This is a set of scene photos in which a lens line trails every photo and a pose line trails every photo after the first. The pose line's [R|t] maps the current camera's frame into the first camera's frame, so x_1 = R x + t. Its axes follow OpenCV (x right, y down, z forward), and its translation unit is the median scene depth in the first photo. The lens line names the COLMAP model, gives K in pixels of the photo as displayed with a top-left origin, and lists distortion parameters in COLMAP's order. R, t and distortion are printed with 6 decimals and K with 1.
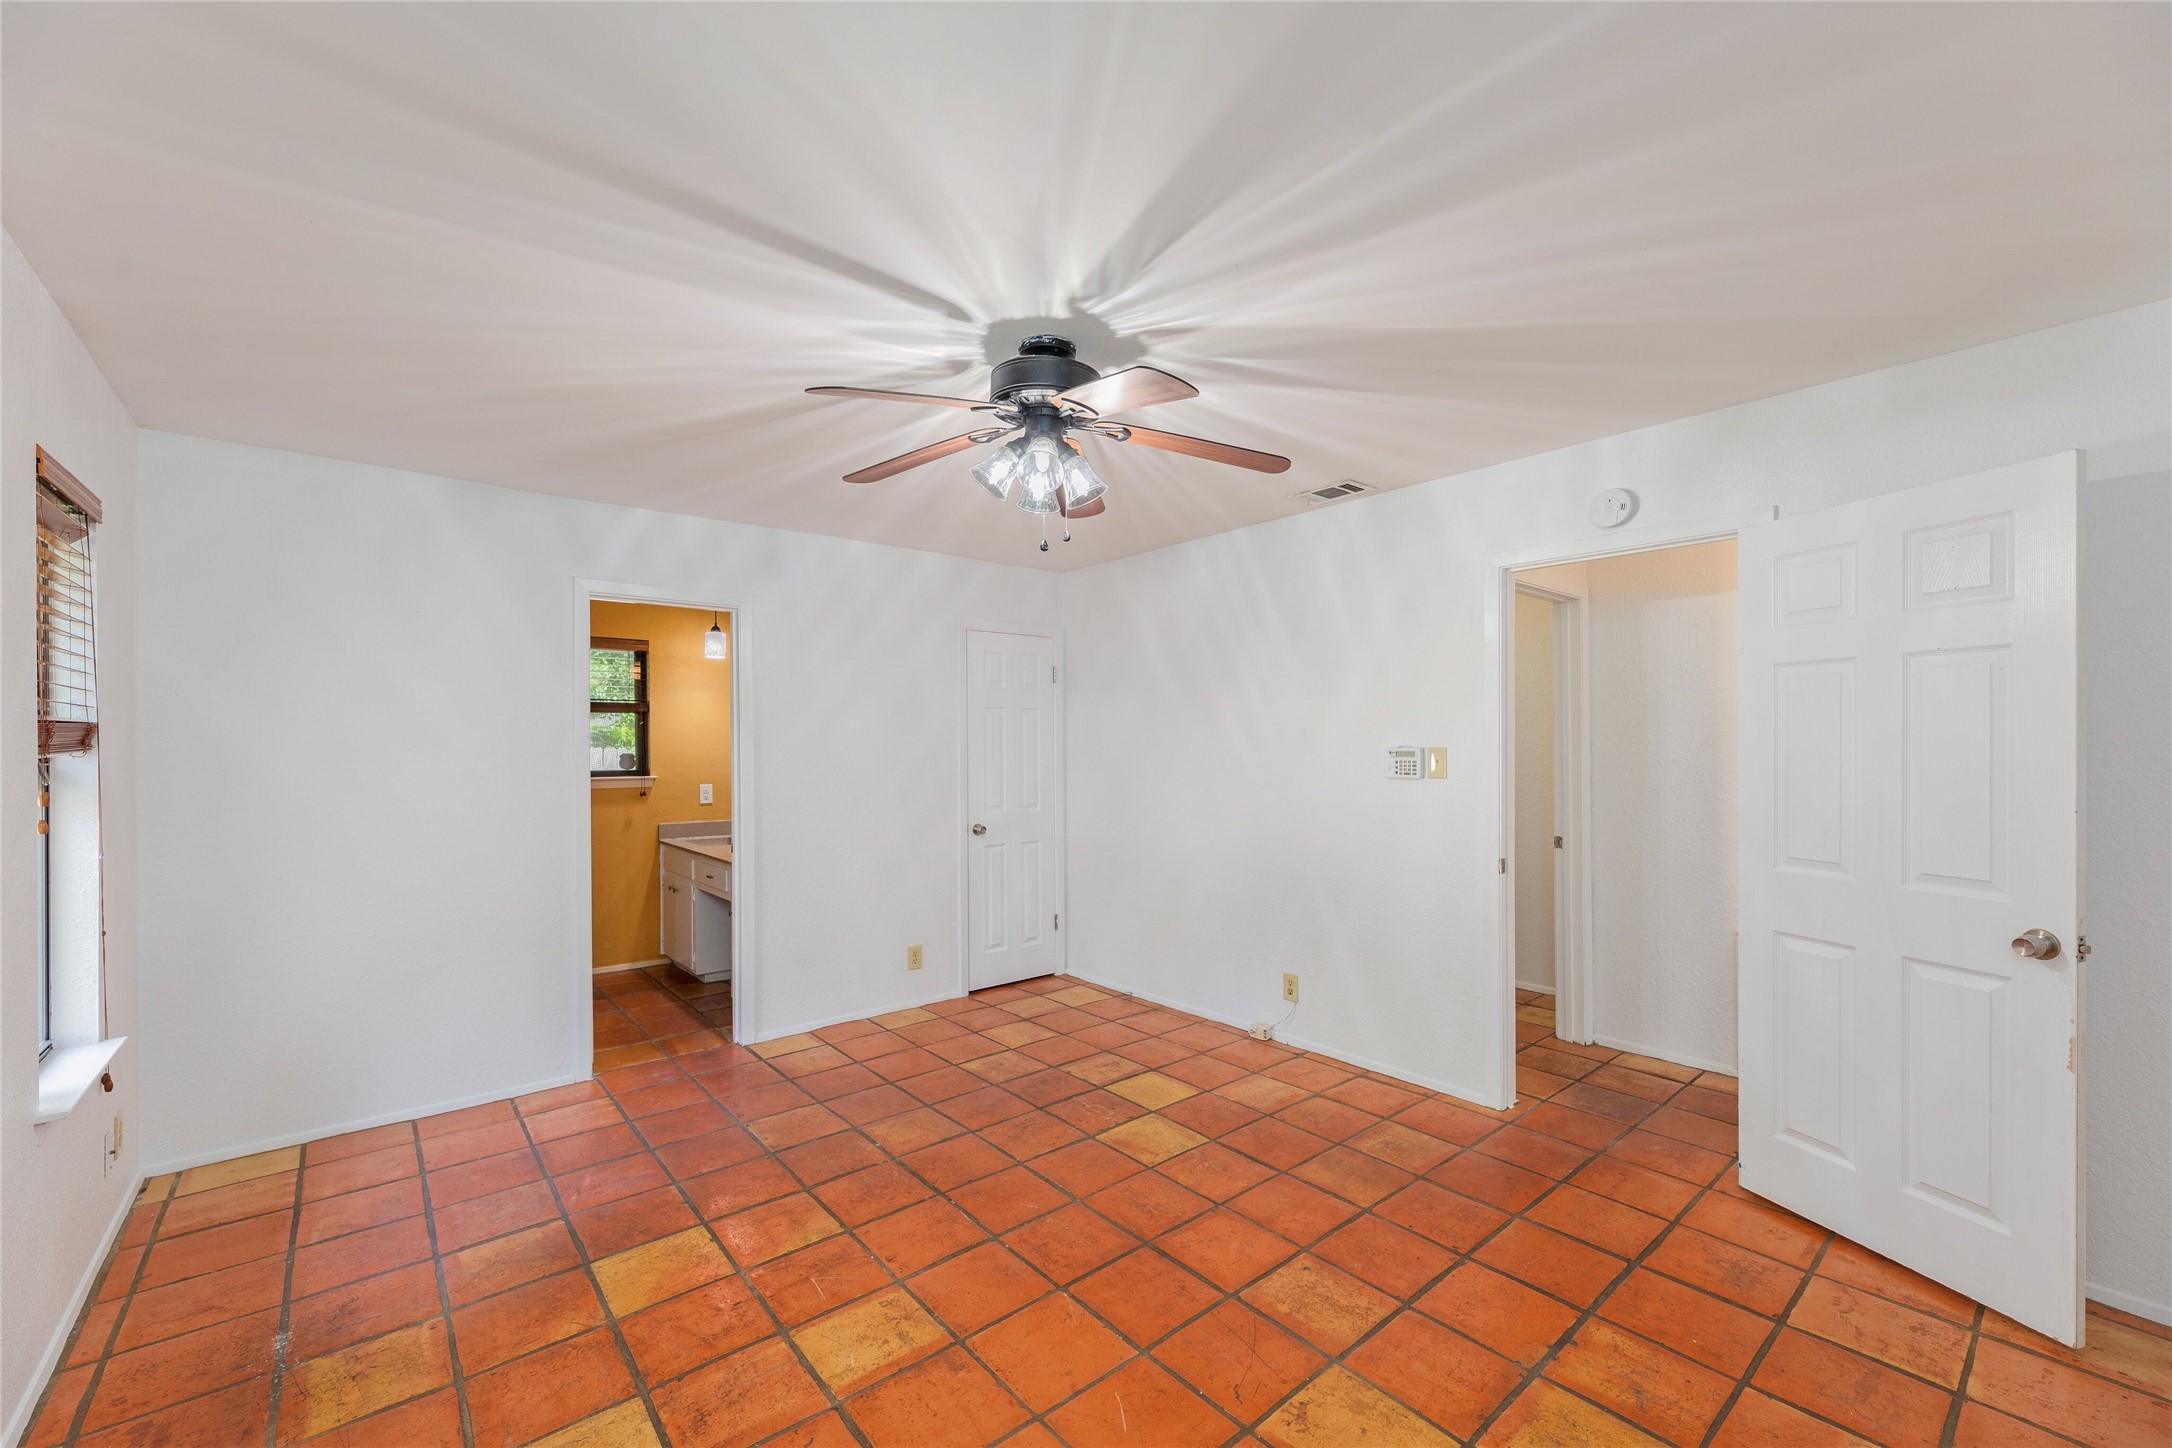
lens RADIAL K [[873.7, 0, 1085.4], [0, 873.7, 744.7], [0, 0, 1]] dist [0.000023, -0.000006]
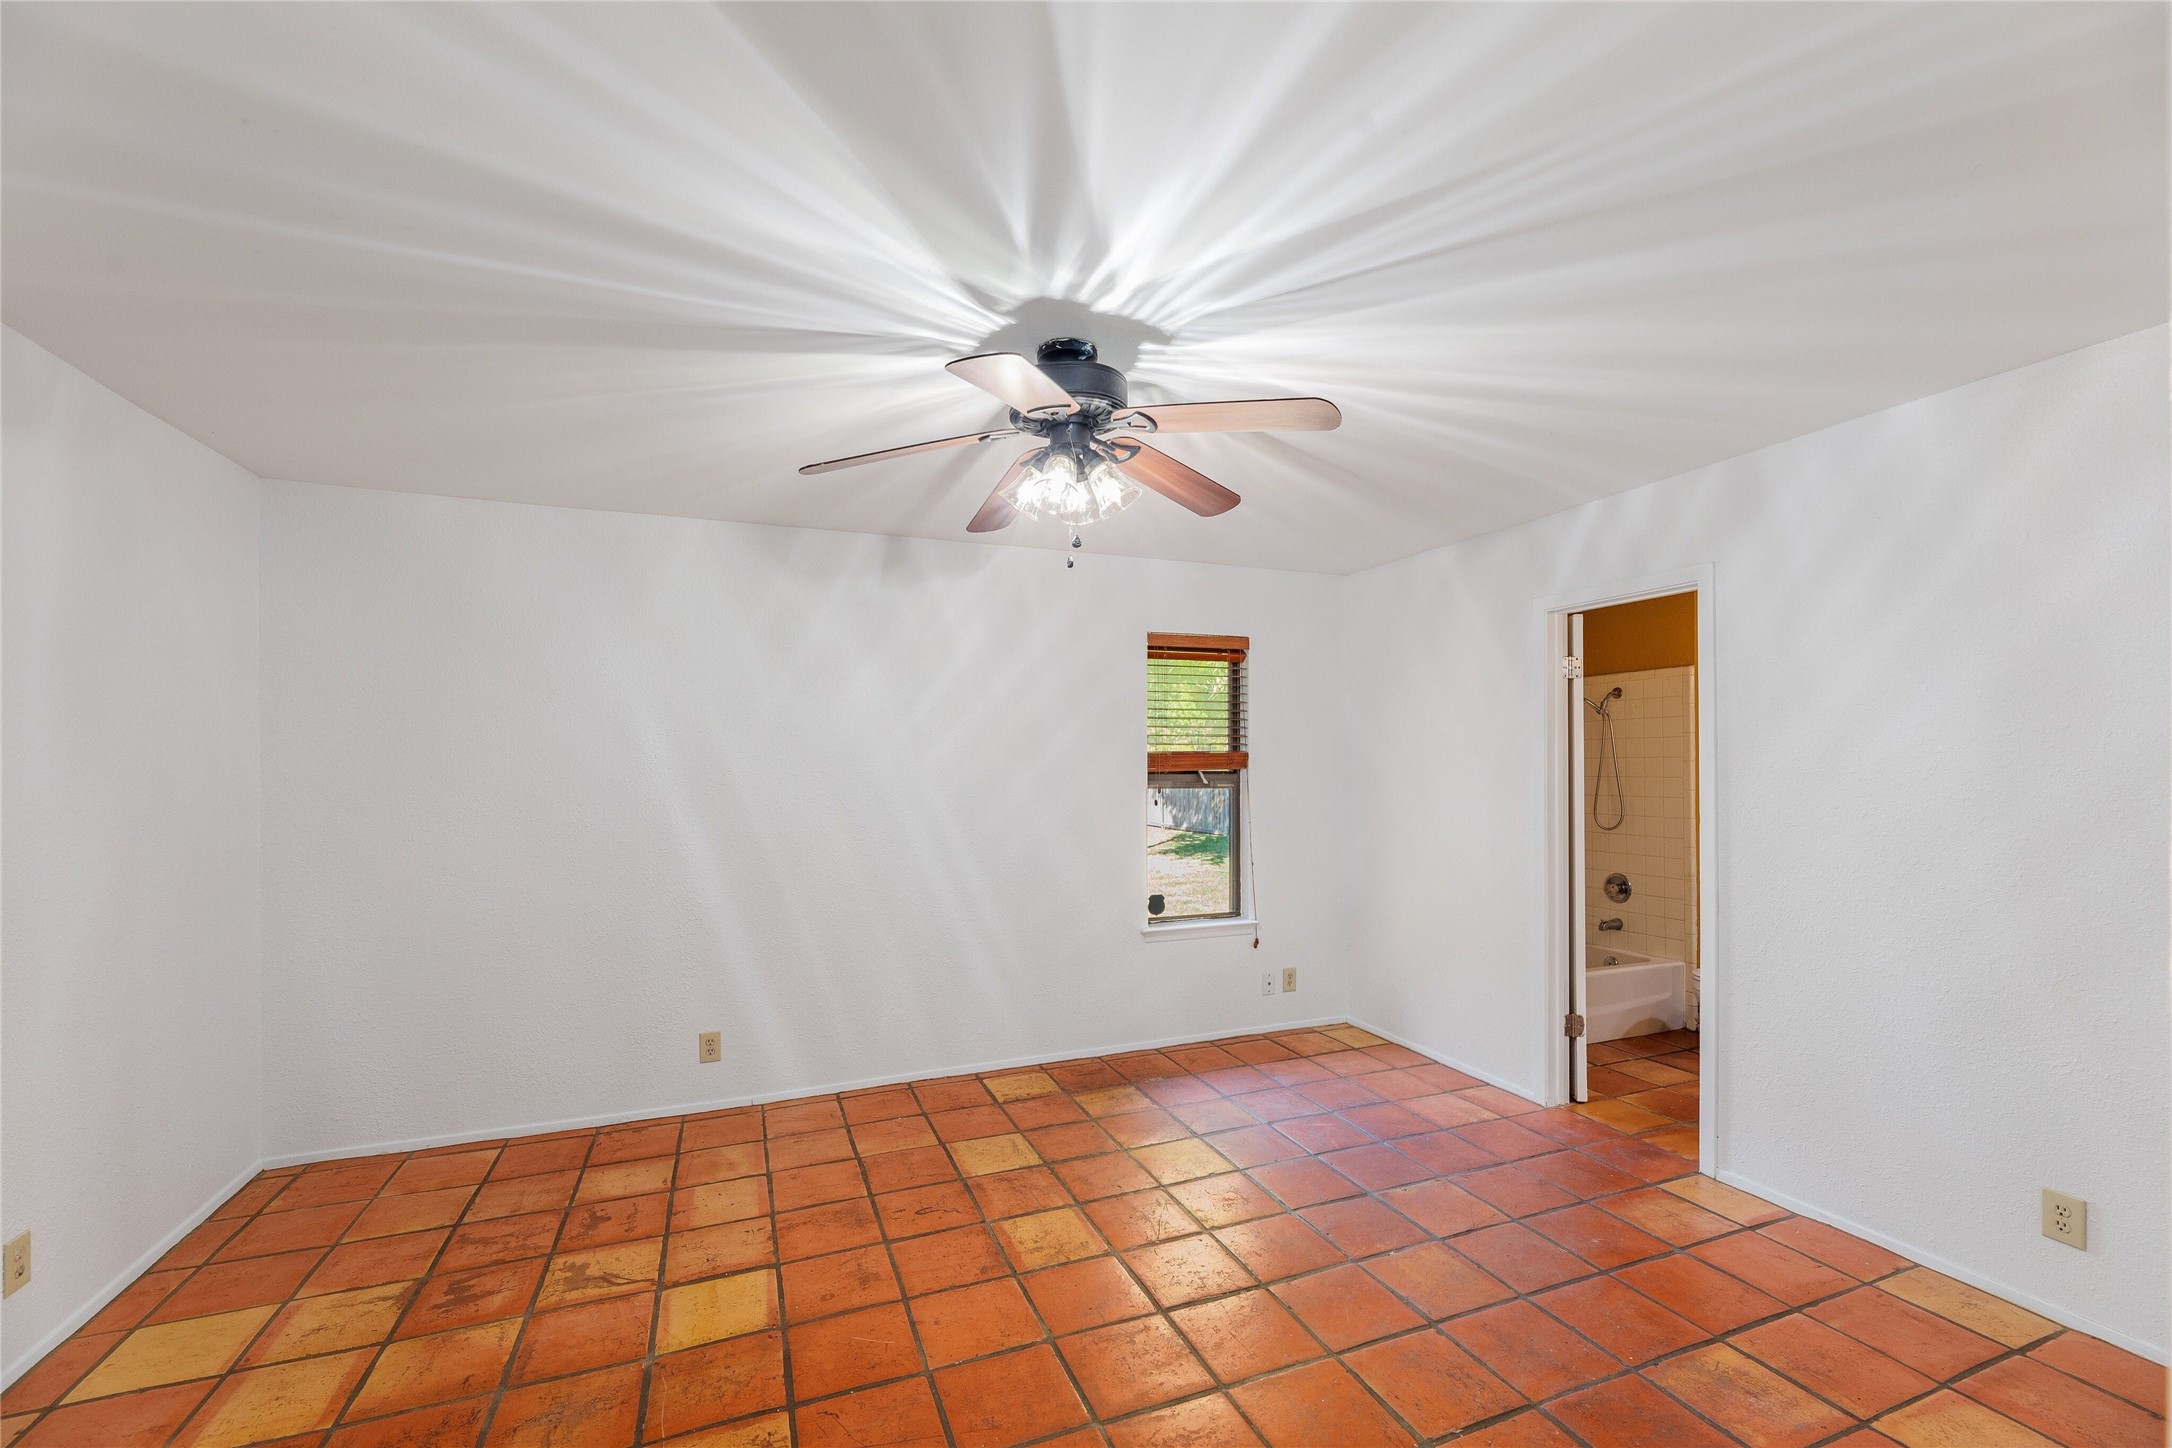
lens RADIAL K [[890.1, 0, 1085.8], [0, 890.1, 769.5], [0, 0, 1]] dist [0.000075, 0.000177]
pose [[-0.312306, 0.014399, -0.949872, 0.625680], [0.004455, 0.999896, 0.013693, -0.013116], [0.949971, 0.000045, -0.312338, 0.952702]]
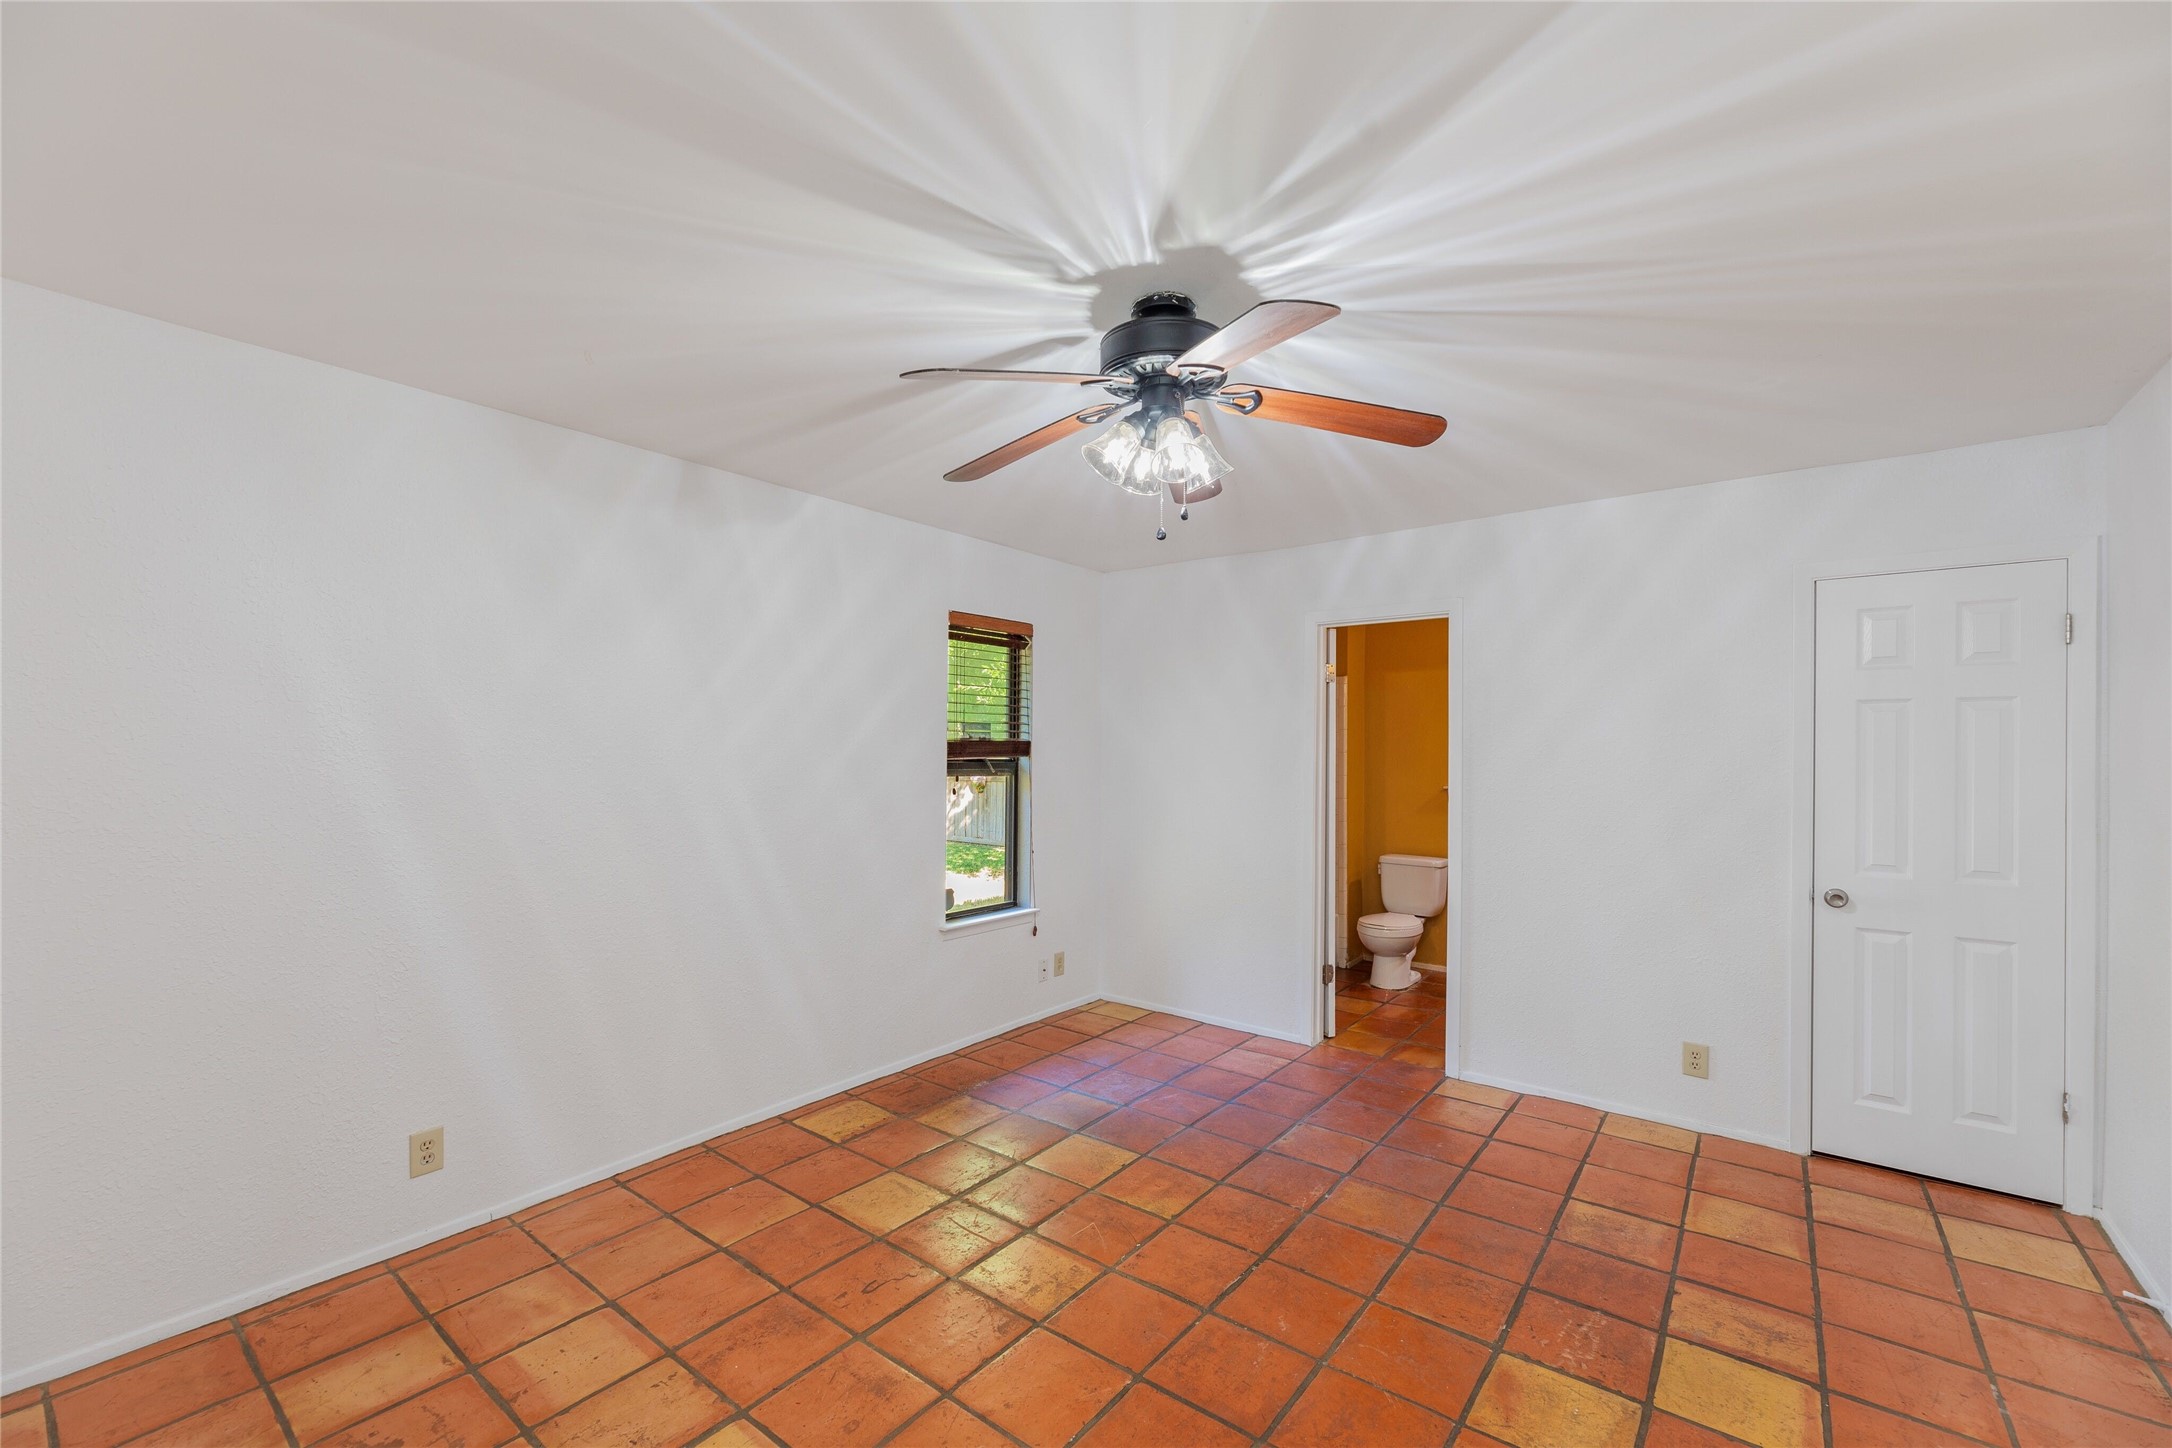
lens RADIAL K [[883.8, 0, 1088.2], [0, 883.8, 755.4], [0, 0, 1]] dist [0.000536, -0.000334]
pose [[0.212379, 0.011739, -0.977117, 0.586501], [-0.008851, 0.999910, 0.010089, -0.010279], [0.977147, 0.006505, 0.212464, 0.535979]]
